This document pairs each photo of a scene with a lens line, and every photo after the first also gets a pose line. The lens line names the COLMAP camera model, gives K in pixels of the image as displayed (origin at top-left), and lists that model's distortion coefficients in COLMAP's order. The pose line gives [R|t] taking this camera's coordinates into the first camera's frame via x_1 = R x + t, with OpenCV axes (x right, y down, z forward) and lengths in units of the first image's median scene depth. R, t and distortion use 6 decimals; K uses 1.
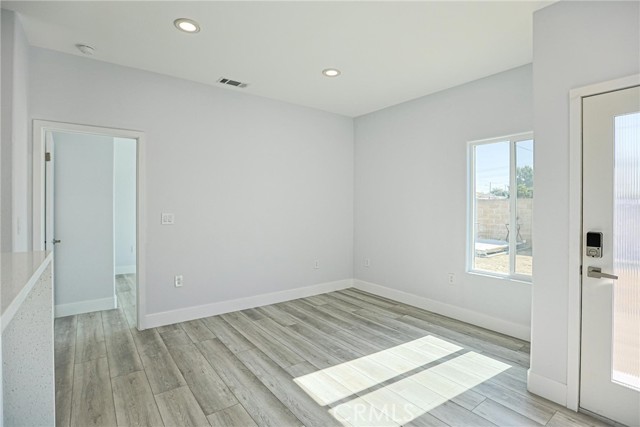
lens RADIAL K [[312.7, 0, 318.8], [0, 312.7, 208.8], [0, 0, 1]] dist [-0.049099, 0.018444]
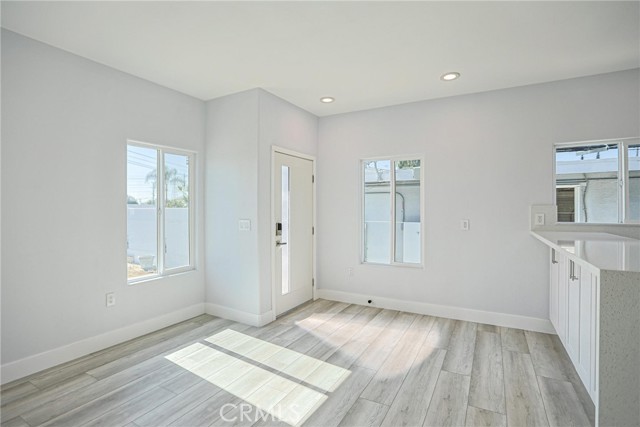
lens RADIAL K [[312.7, 0, 318.8], [0, 312.7, 208.8], [0, 0, 1]] dist [-0.049099, 0.018444]
pose [[-0.400749, -0.004549, 0.916176, -0.744157], [0.010658, 0.999897, 0.009627, -0.022417], [-0.916126, 0.013623, -0.400660, 1.122215]]
